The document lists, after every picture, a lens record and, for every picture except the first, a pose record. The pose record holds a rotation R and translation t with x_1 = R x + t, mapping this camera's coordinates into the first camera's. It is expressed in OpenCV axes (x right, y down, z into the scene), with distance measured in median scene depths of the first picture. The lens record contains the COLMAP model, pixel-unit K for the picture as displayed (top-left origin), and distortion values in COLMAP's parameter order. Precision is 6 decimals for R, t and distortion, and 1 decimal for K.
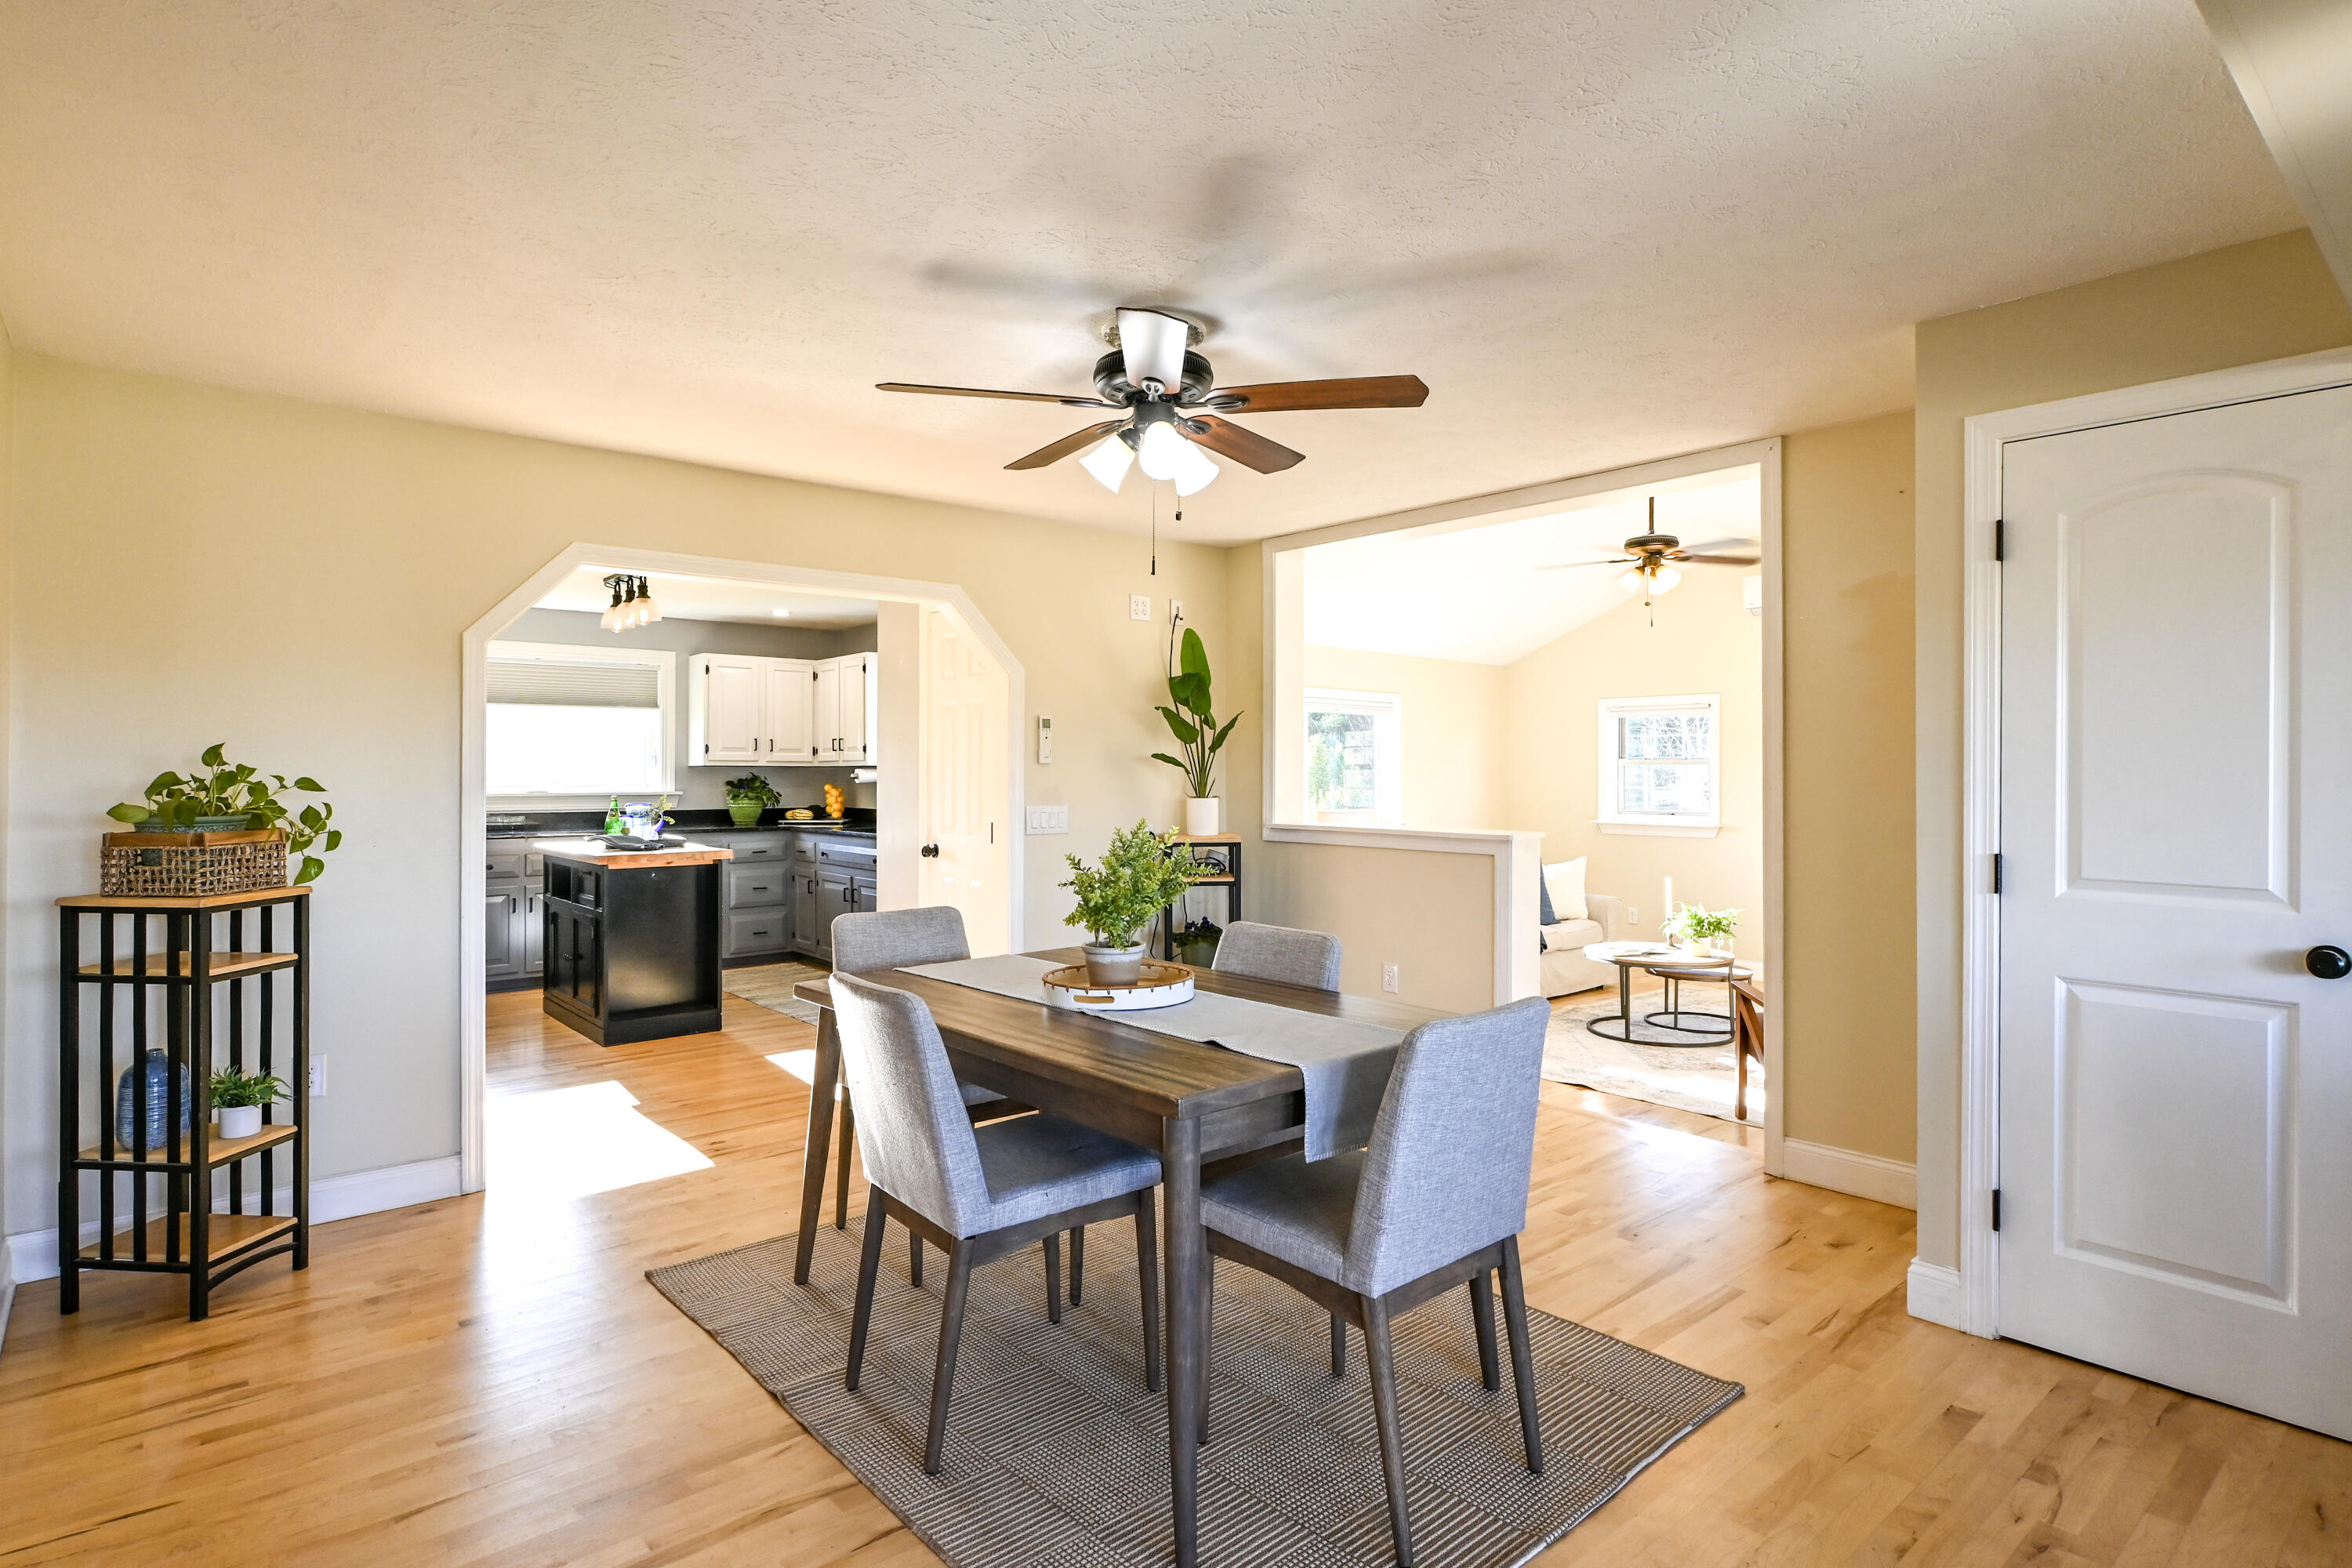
lens RADIAL K [[1220.9, 0, 1187.1], [0, 1220.9, 768.6], [0, 0, 1]] dist [-0.000714, 0.000480]
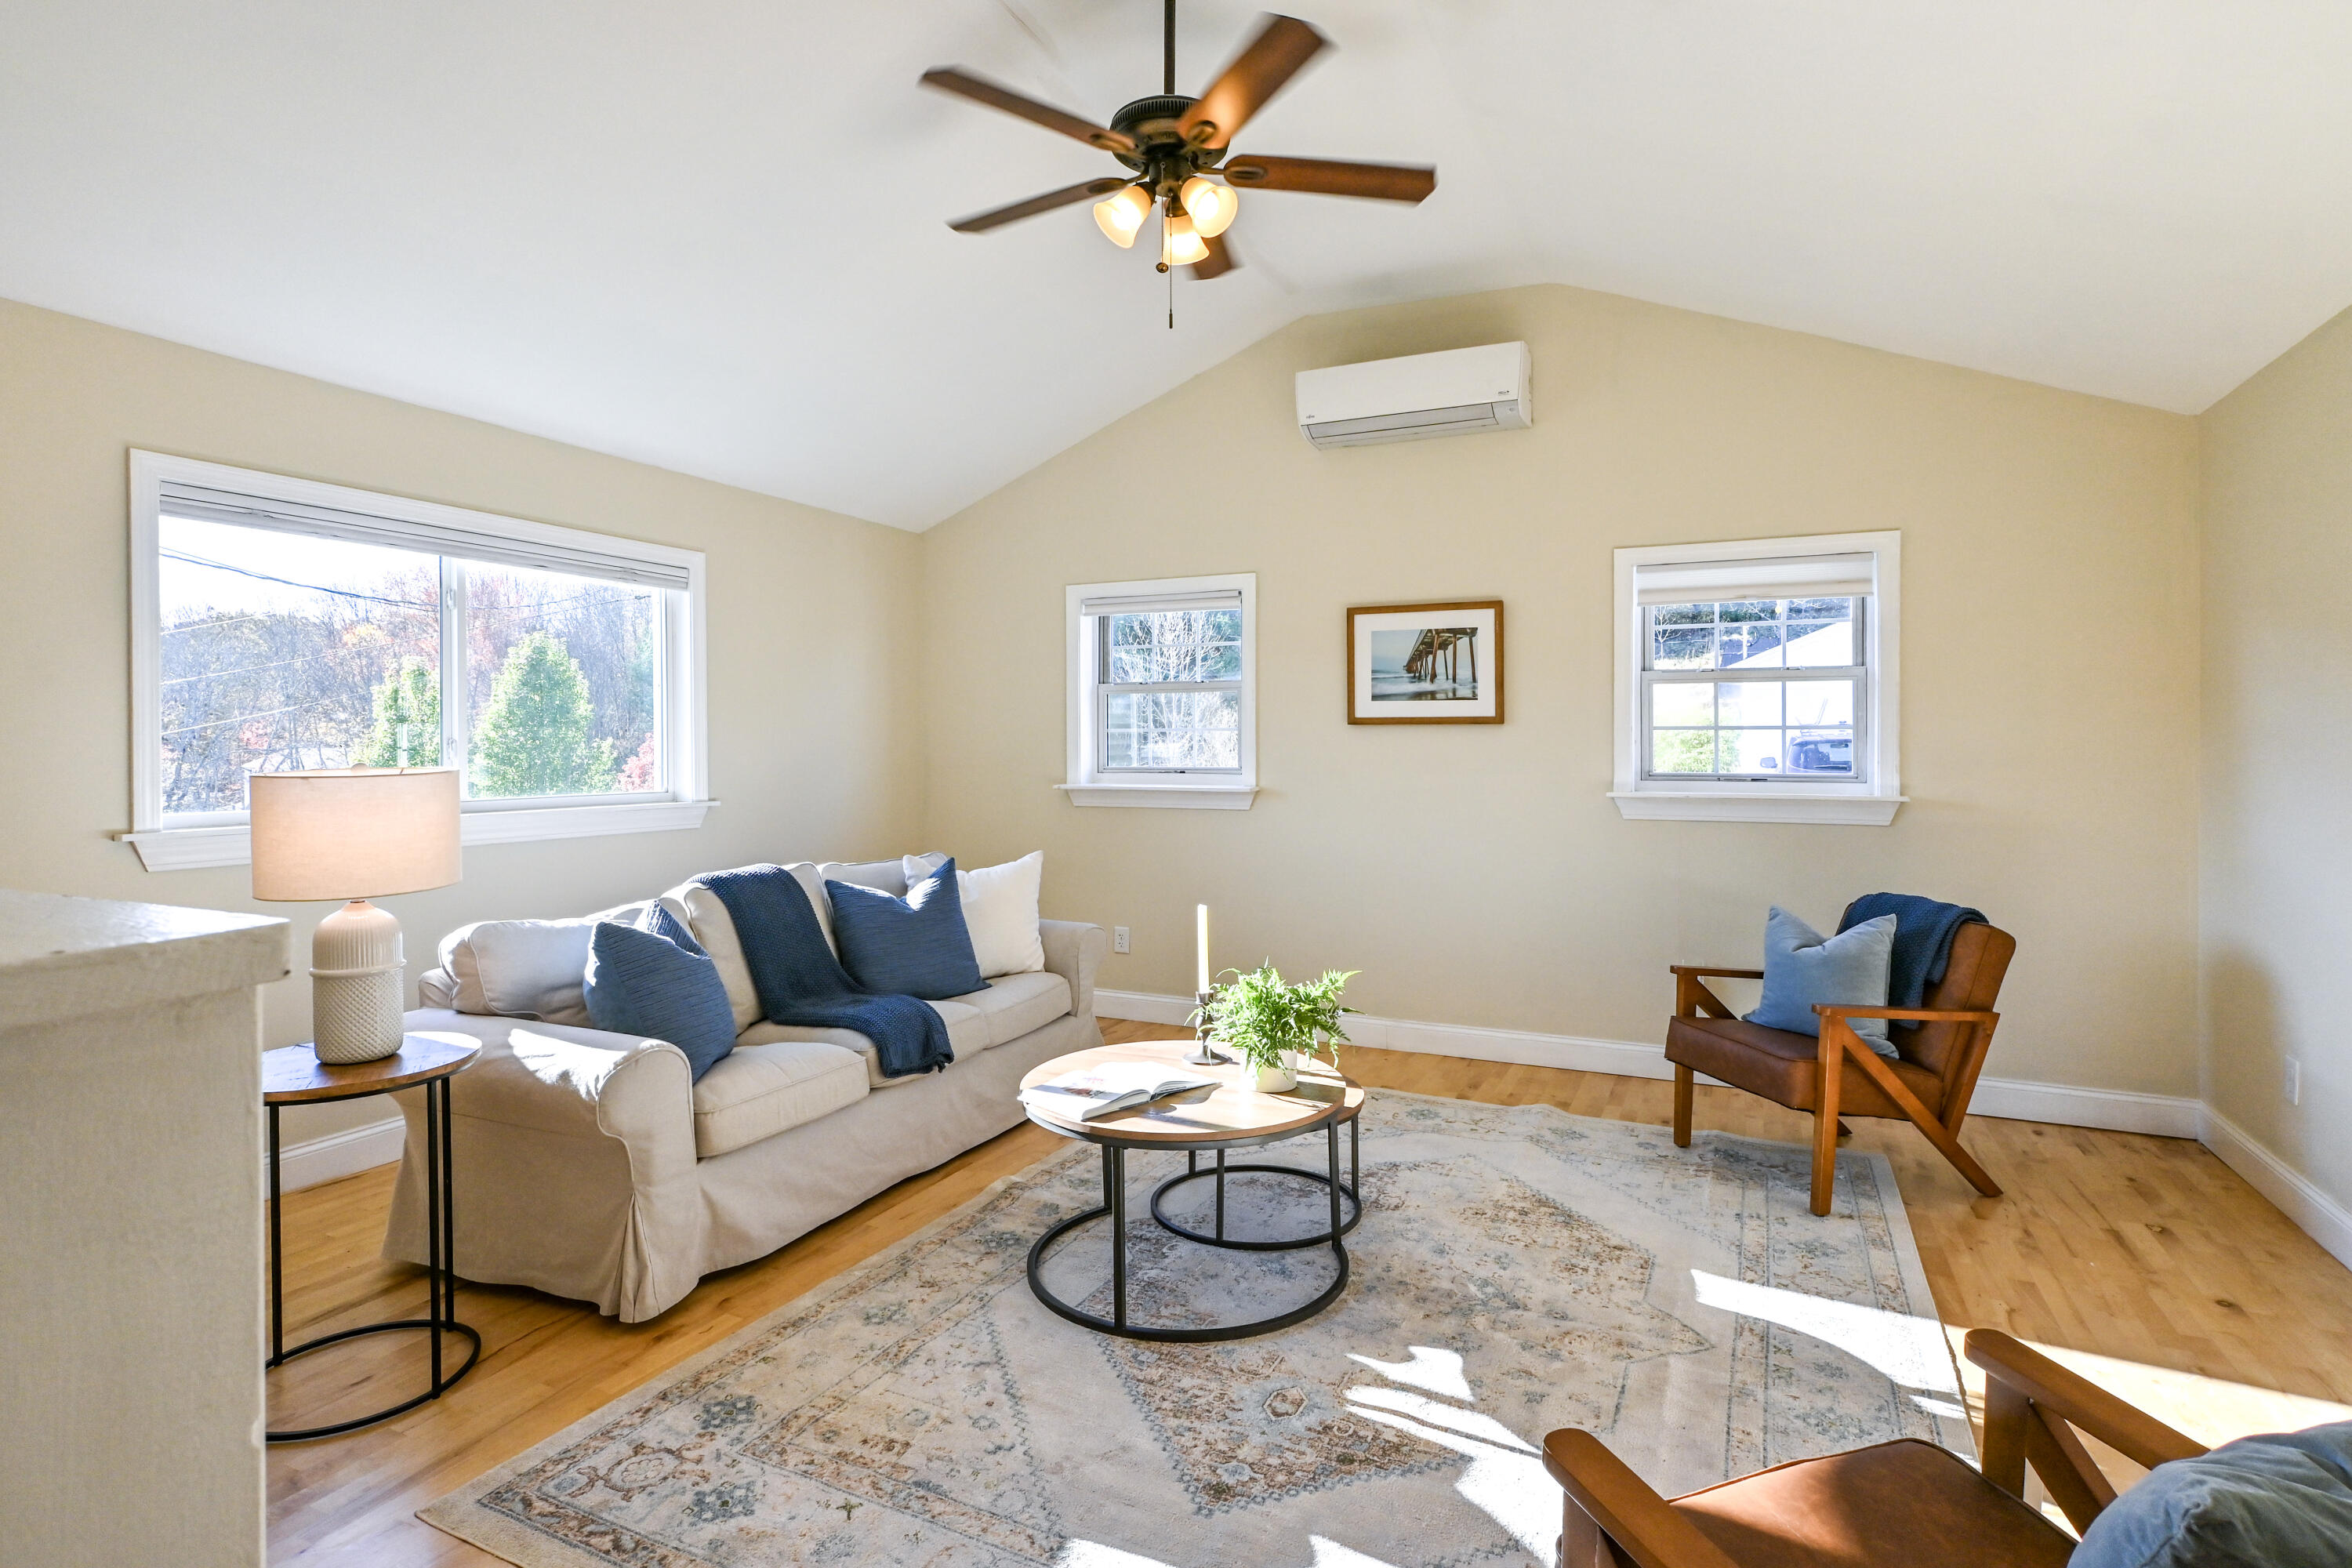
lens RADIAL K [[1192.1, 0, 1179.4], [0, 1192.1, 741.6], [0, 0, 1]] dist [-0.000813, 0.000006]
pose [[0.919297, -0.002353, 0.393556, 0.452025], [0.002191, 0.999997, 0.000862, 0.060402], [-0.393557, 0.000070, 0.919300, 1.267665]]
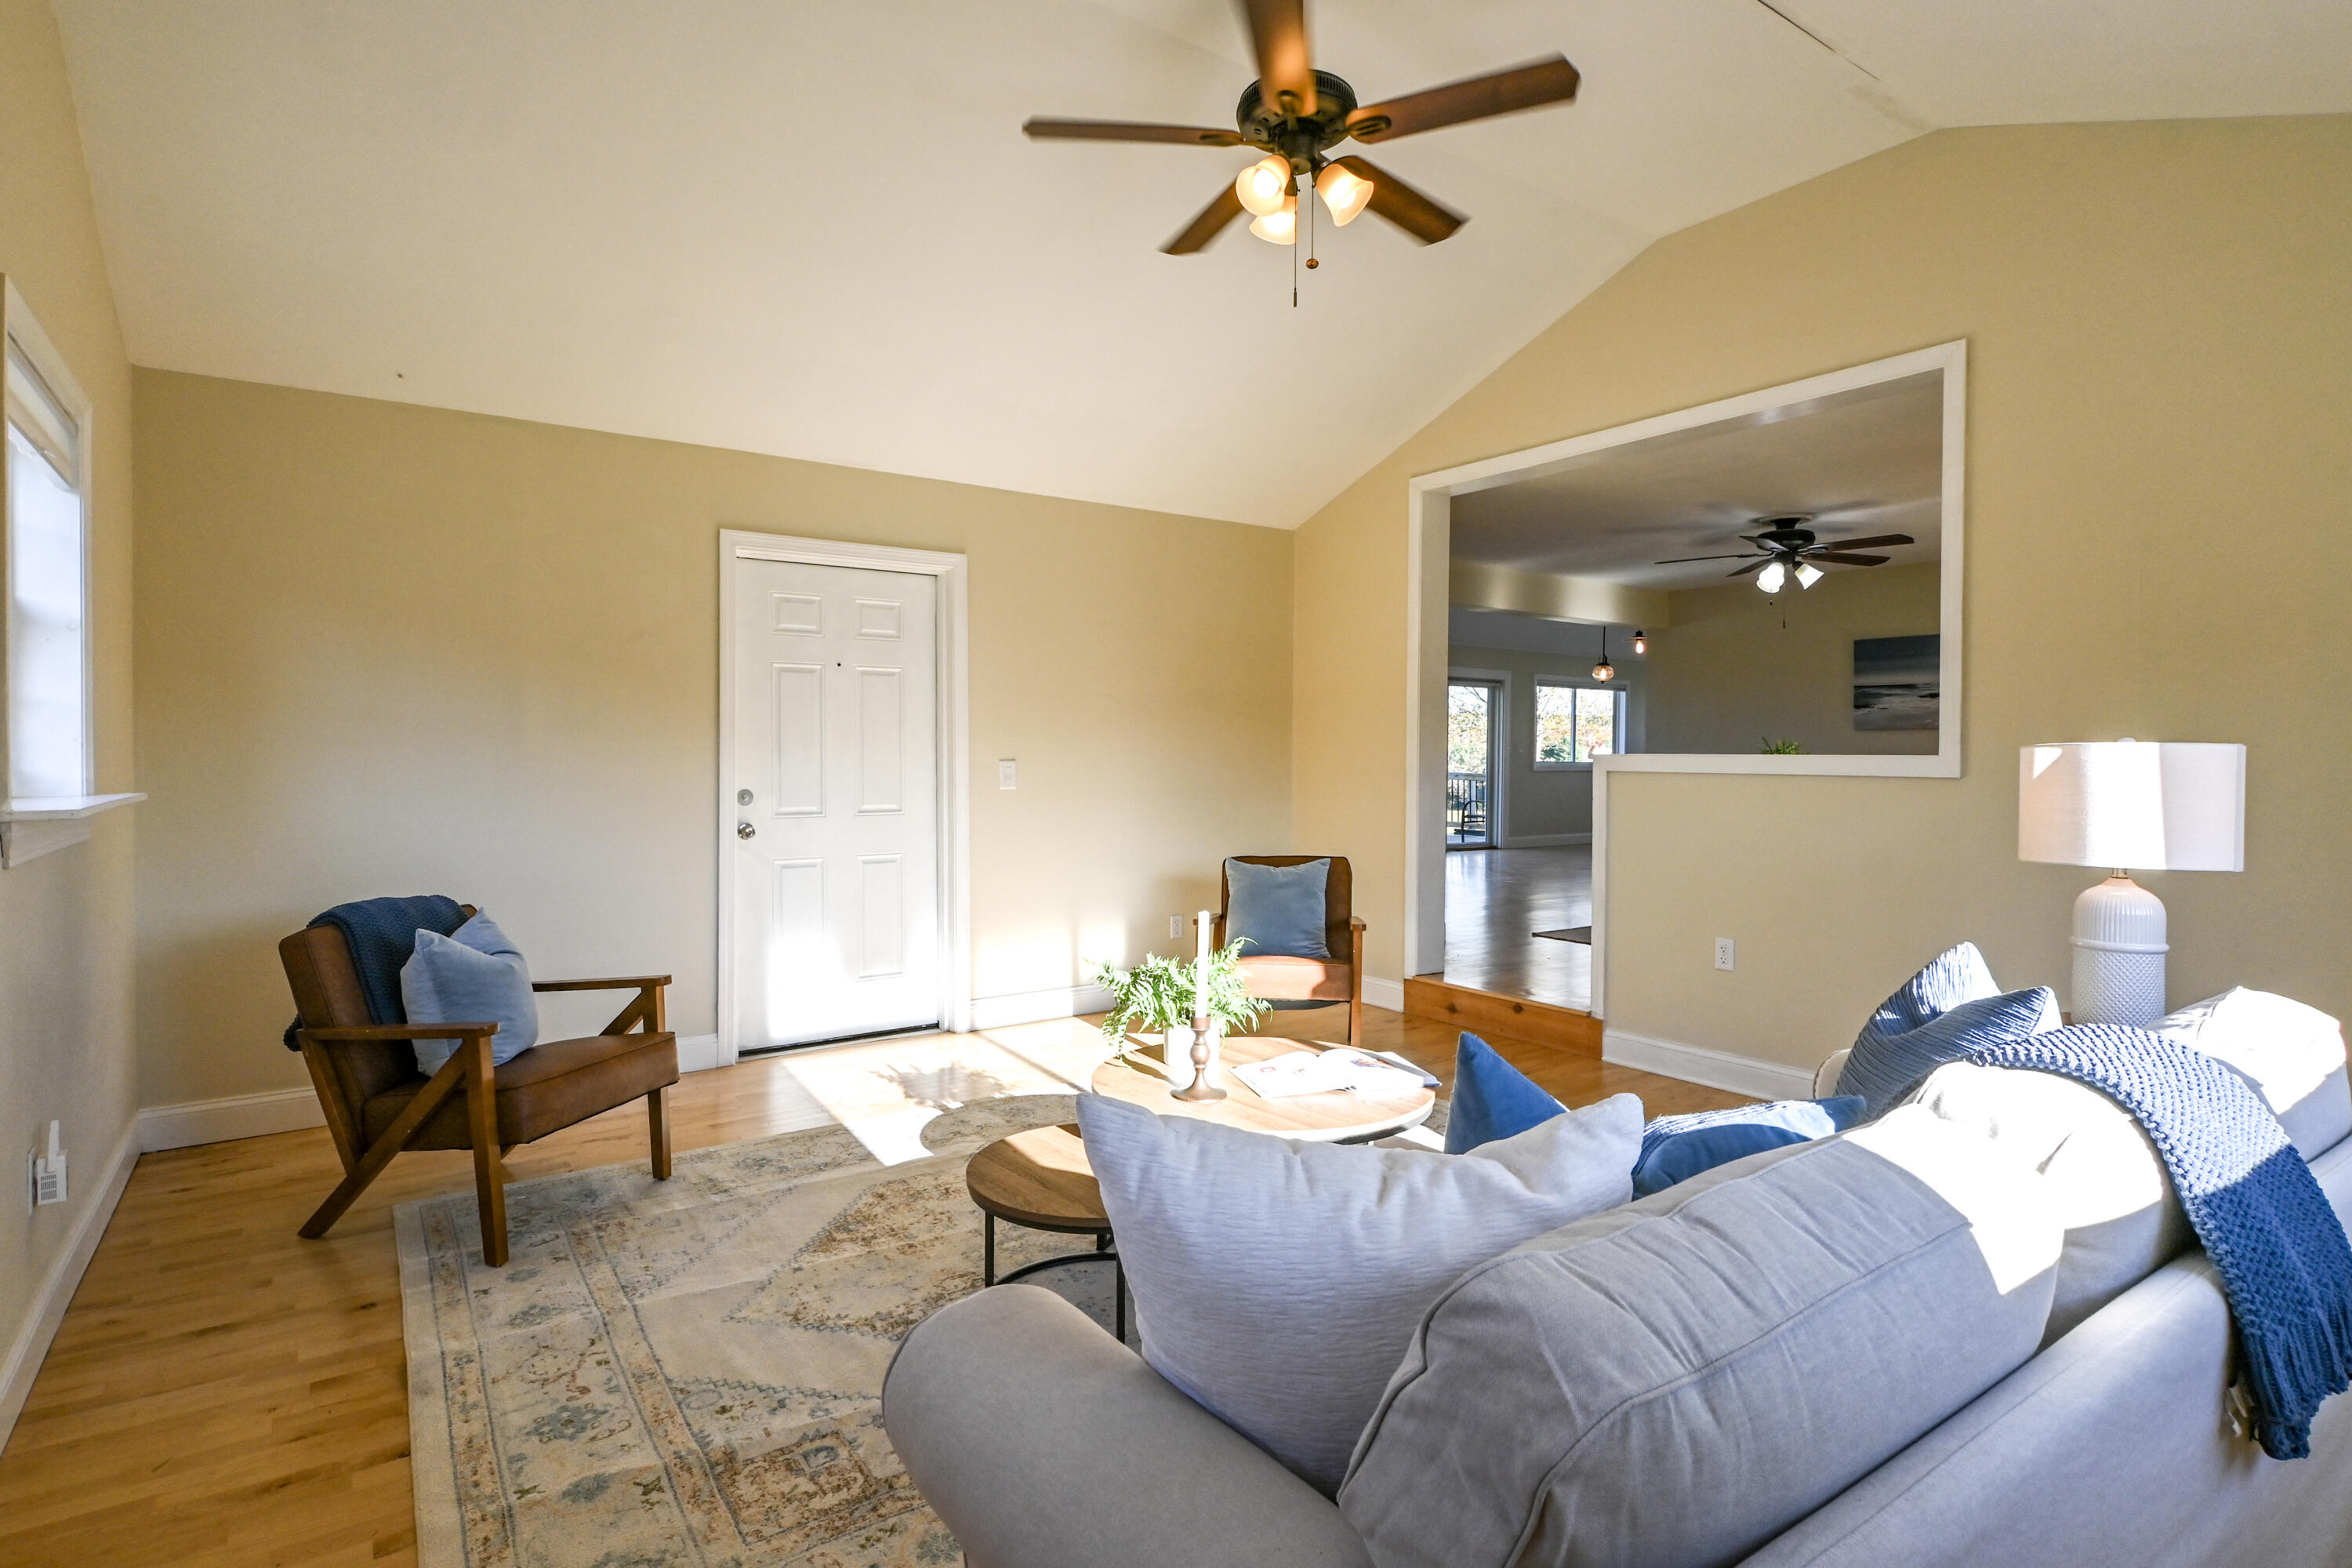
lens RADIAL K [[1205.8, 0, 1162.8], [0, 1205.8, 803.5], [0, 0, 1]] dist [-0.002673, -0.000959]
pose [[-0.994023, -0.007507, 0.108908, 0.804512], [-0.003015, 0.999140, 0.041351, 0.089206], [-0.109125, 0.040775, -0.993191, 3.013791]]
